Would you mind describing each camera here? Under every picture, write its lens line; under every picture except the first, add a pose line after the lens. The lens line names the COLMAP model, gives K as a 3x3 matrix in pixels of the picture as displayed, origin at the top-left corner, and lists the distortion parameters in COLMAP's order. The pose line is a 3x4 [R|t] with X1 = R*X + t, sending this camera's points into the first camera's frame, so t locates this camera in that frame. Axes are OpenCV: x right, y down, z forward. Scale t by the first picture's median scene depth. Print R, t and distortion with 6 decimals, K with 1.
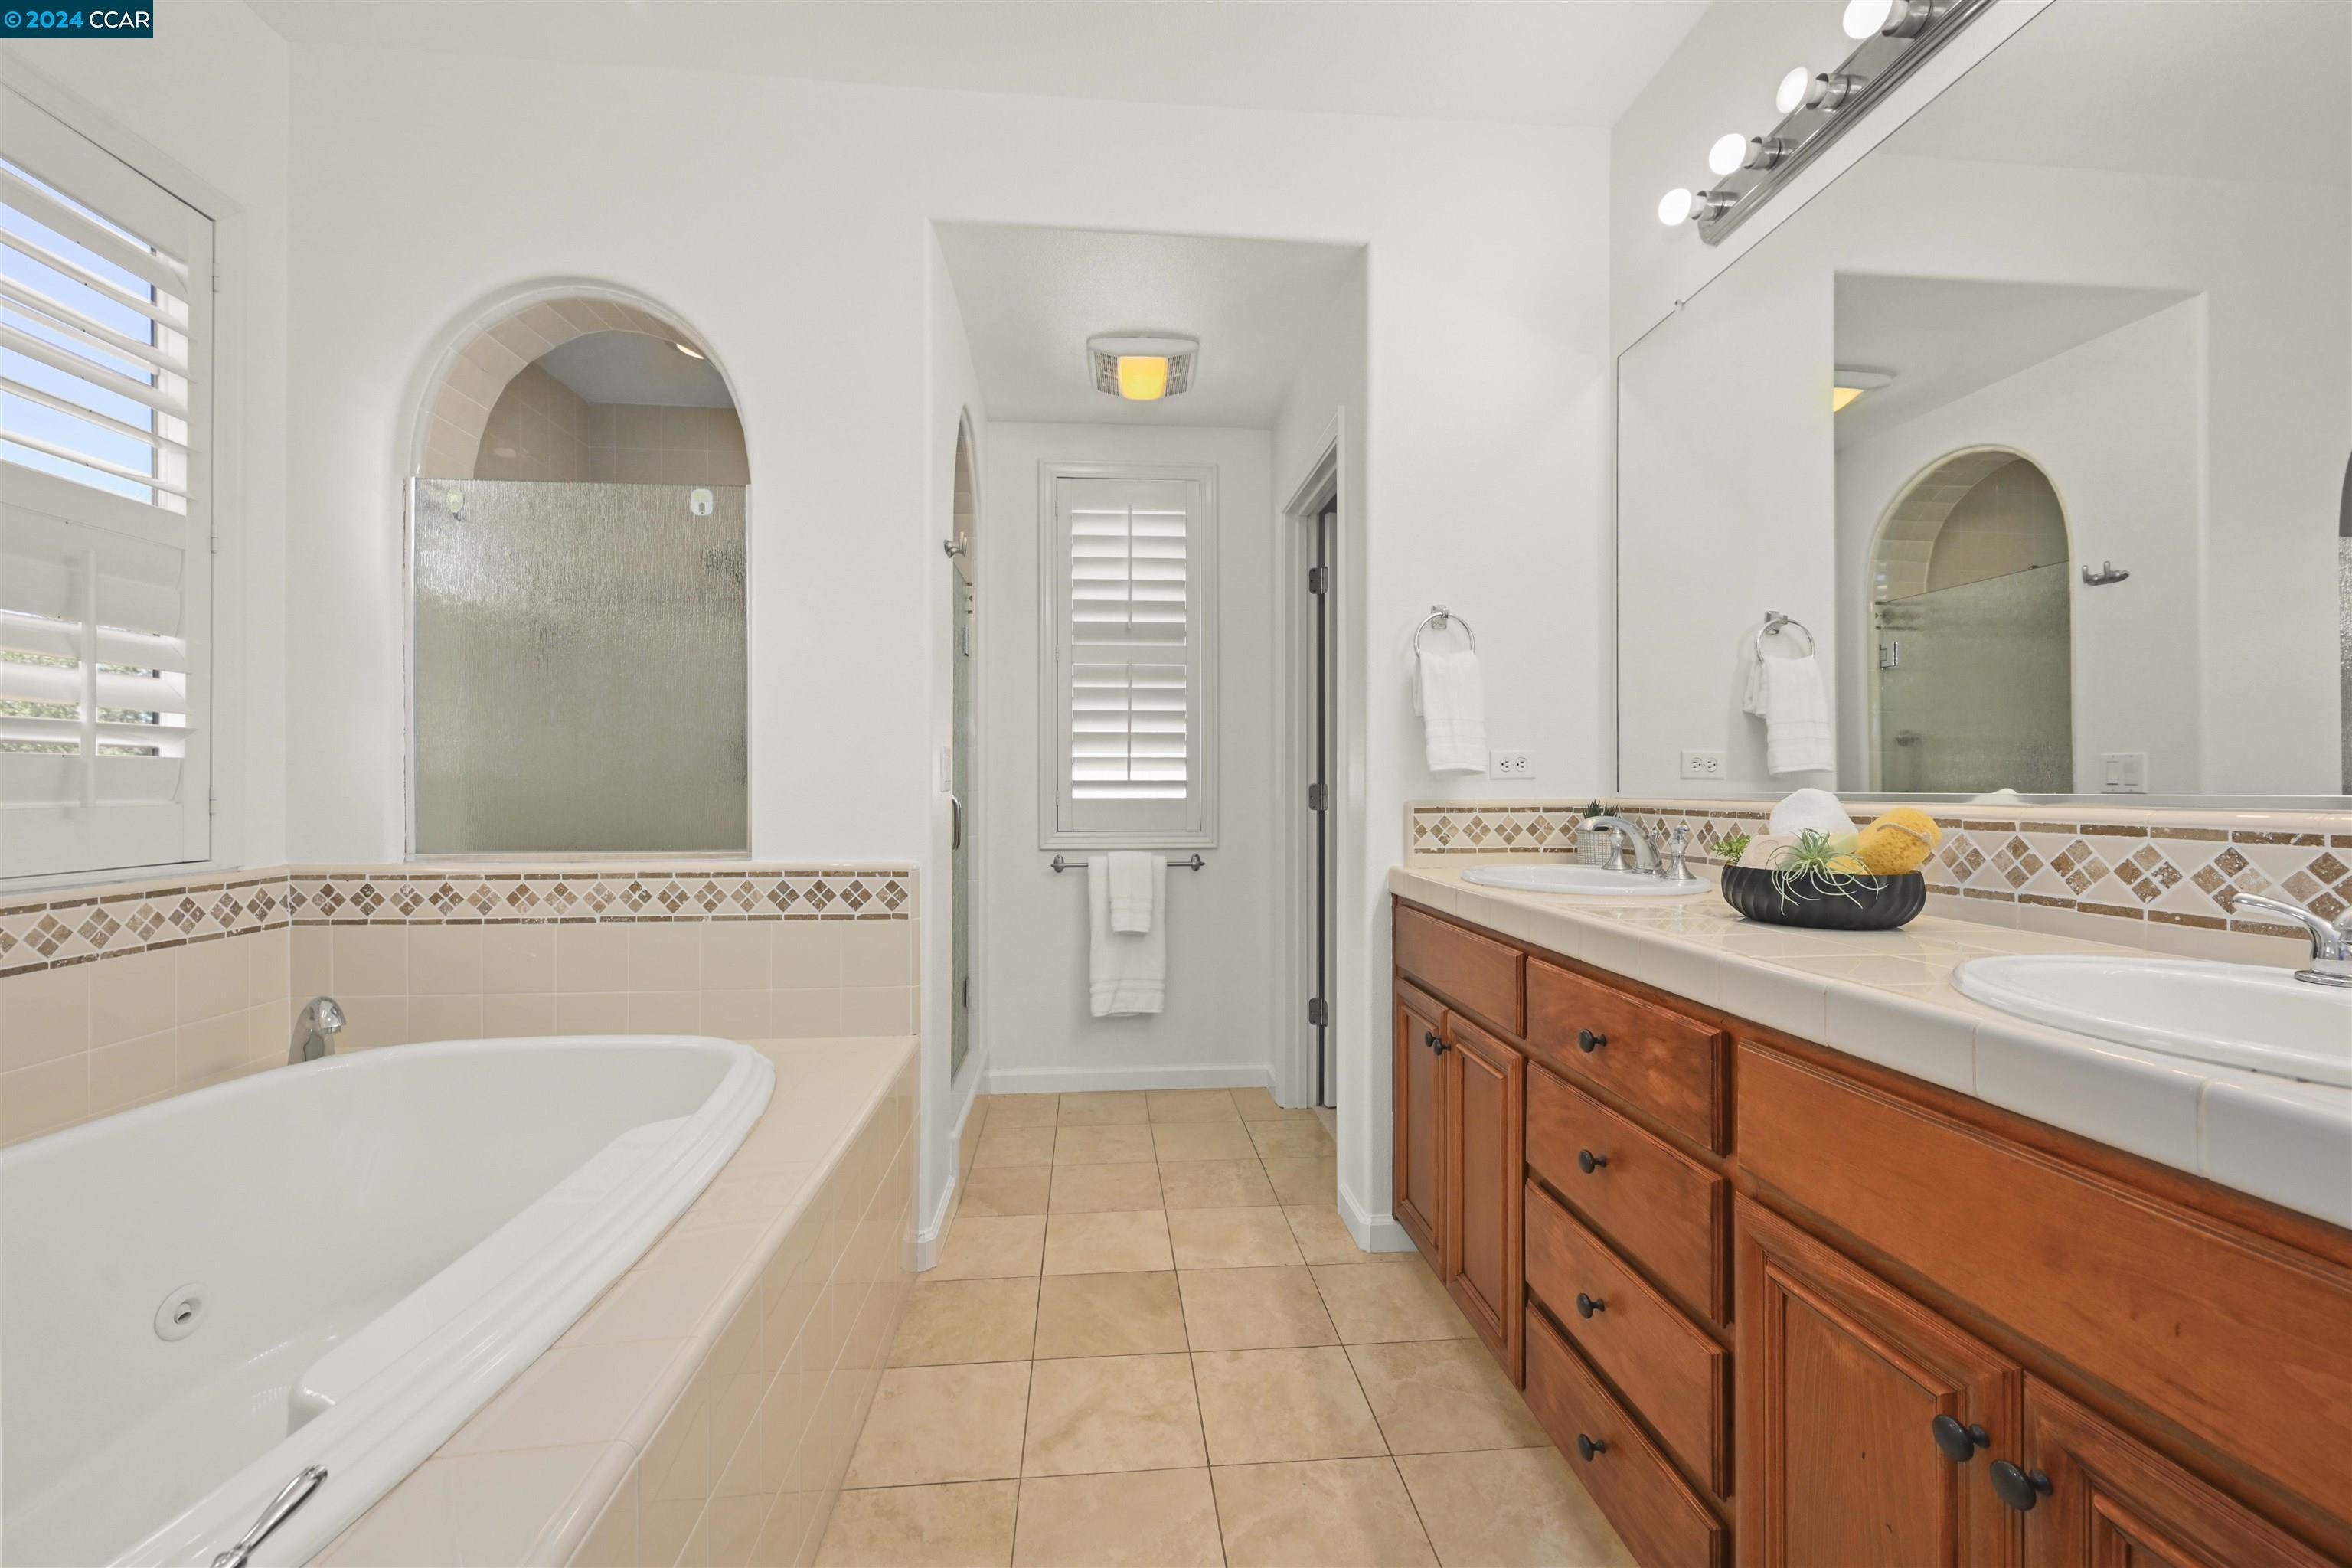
lens RADIAL K [[936.2, 0, 1179.0], [0, 936.2, 786.8], [0, 0, 1]] dist [0.000492, 0.000054]
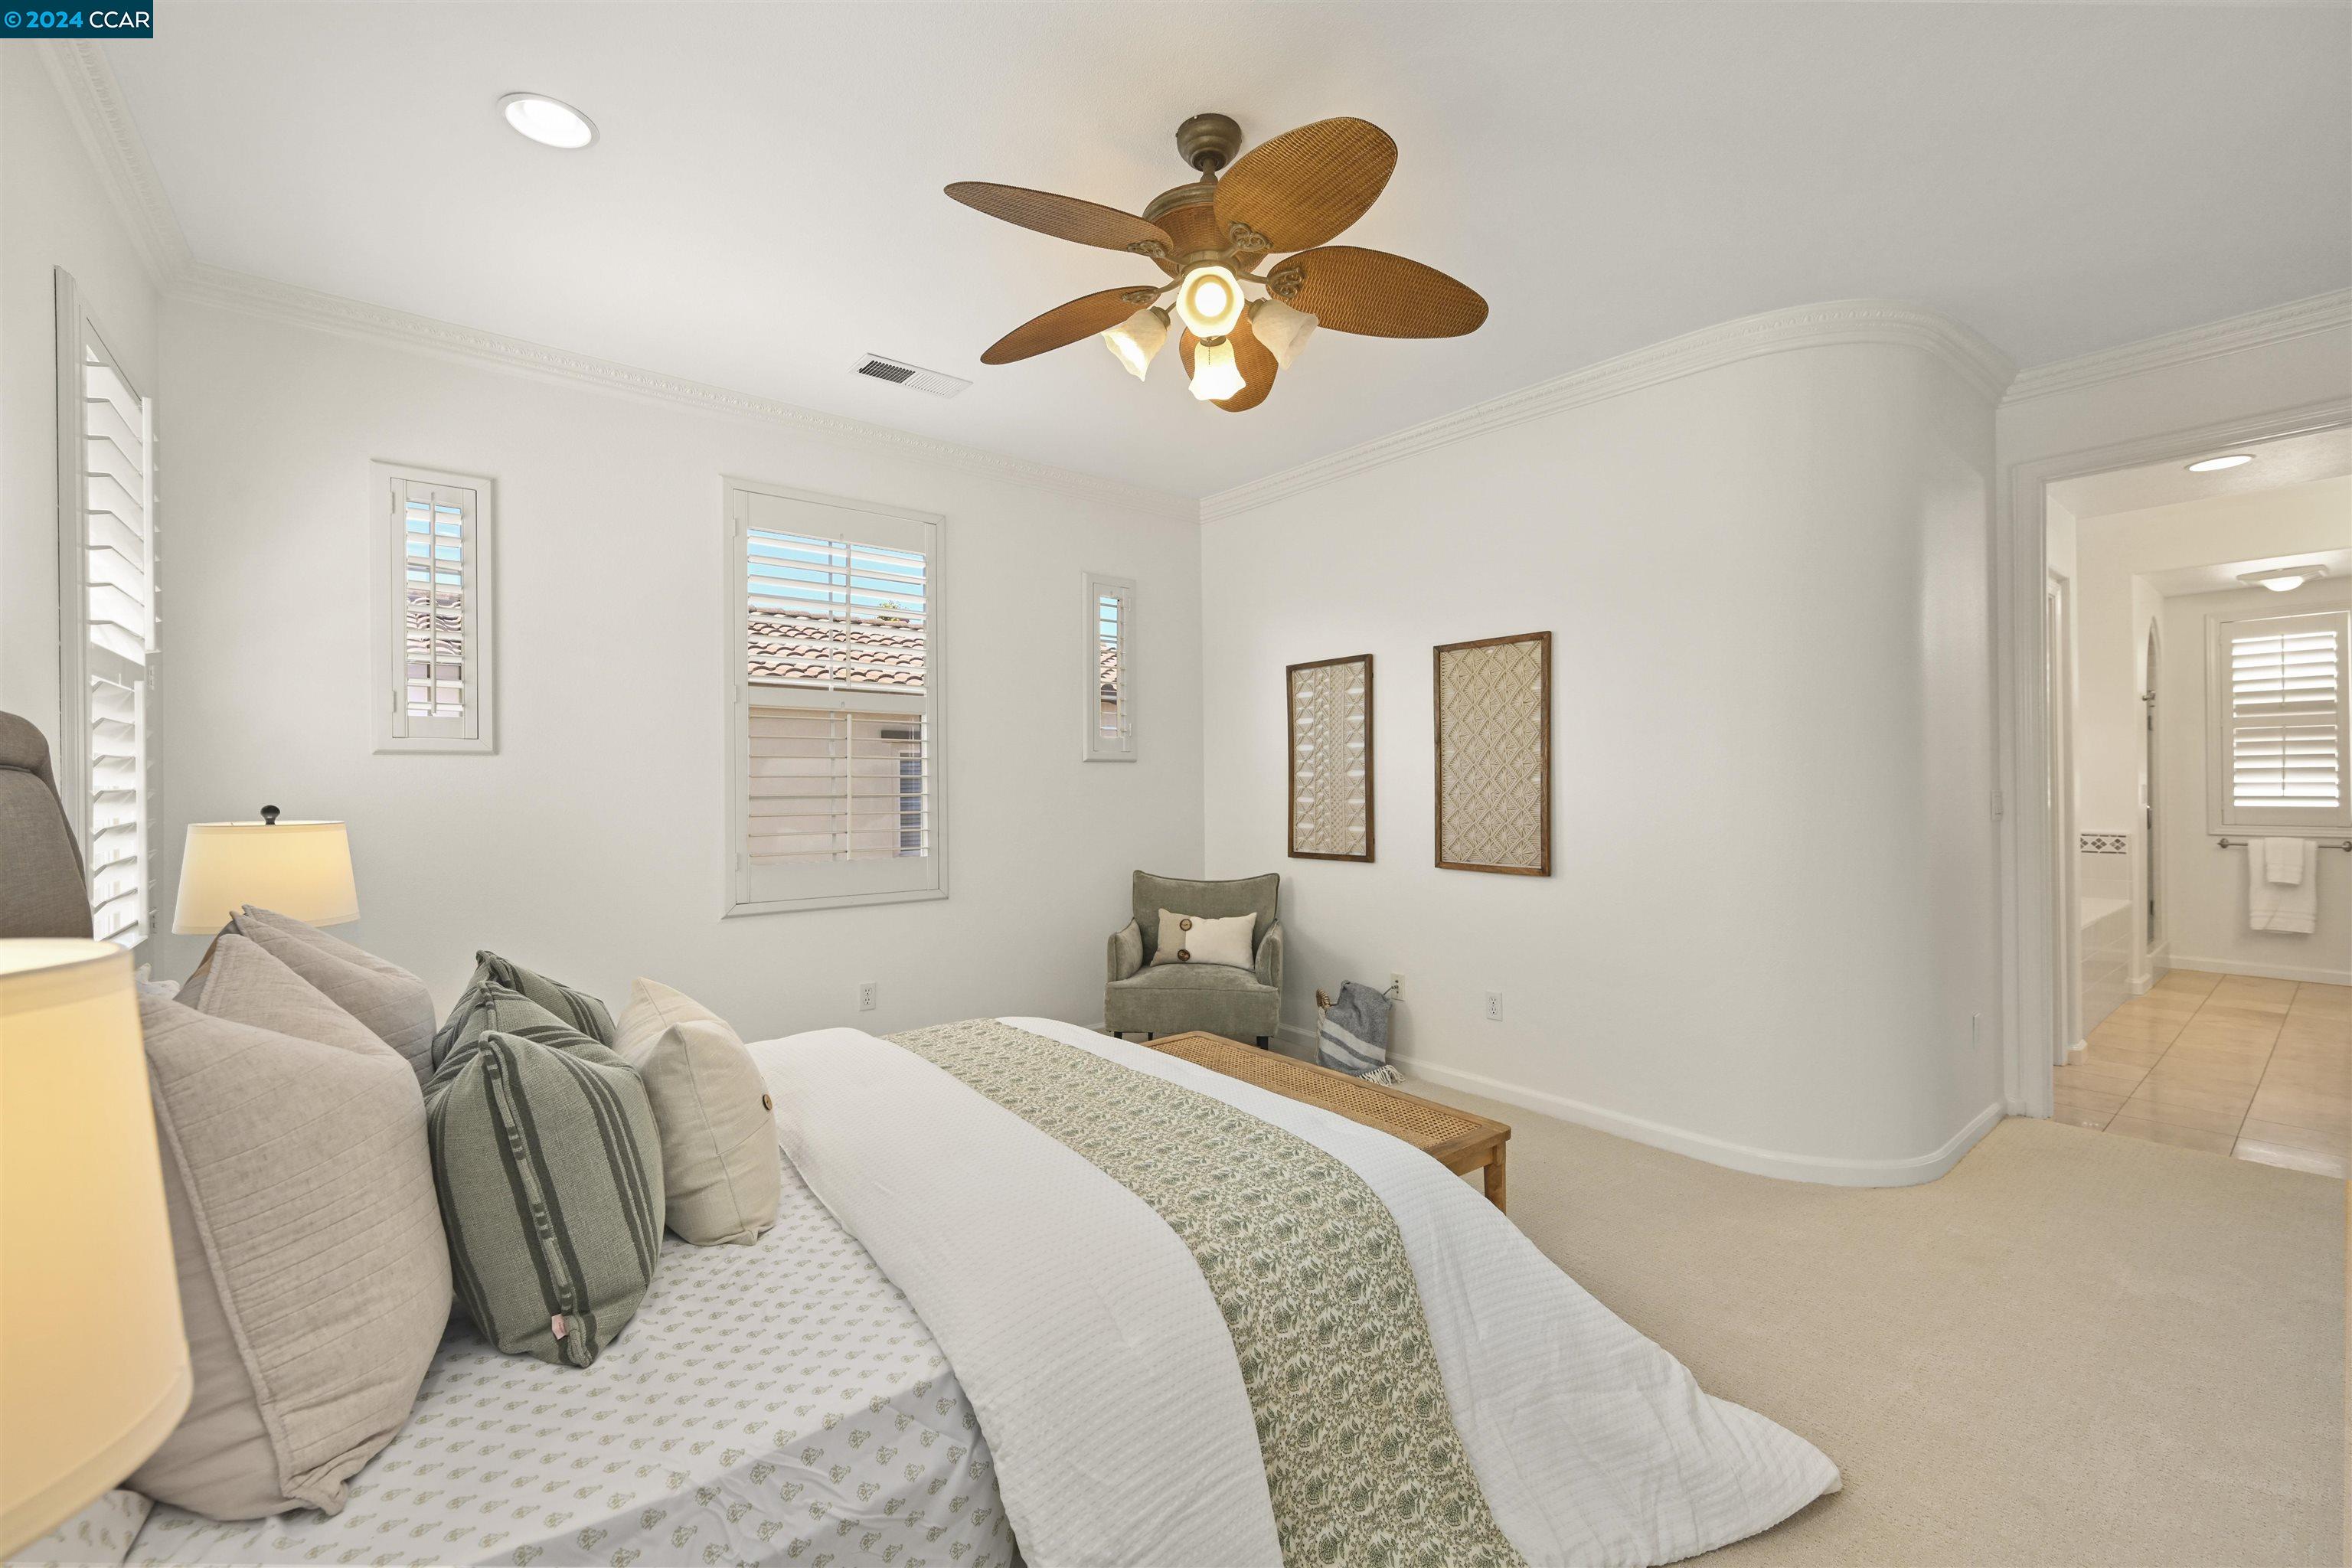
lens RADIAL K [[989.1, 0, 1170.2], [0, 989.1, 777.3], [0, 0, 1]] dist [0.001136, 0.000269]
pose [[0.551840, -0.008180, -0.833910, 0.331840], [0.008368, 0.999956, -0.004271, -0.049839], [0.833908, -0.004621, 0.551884, -1.675504]]
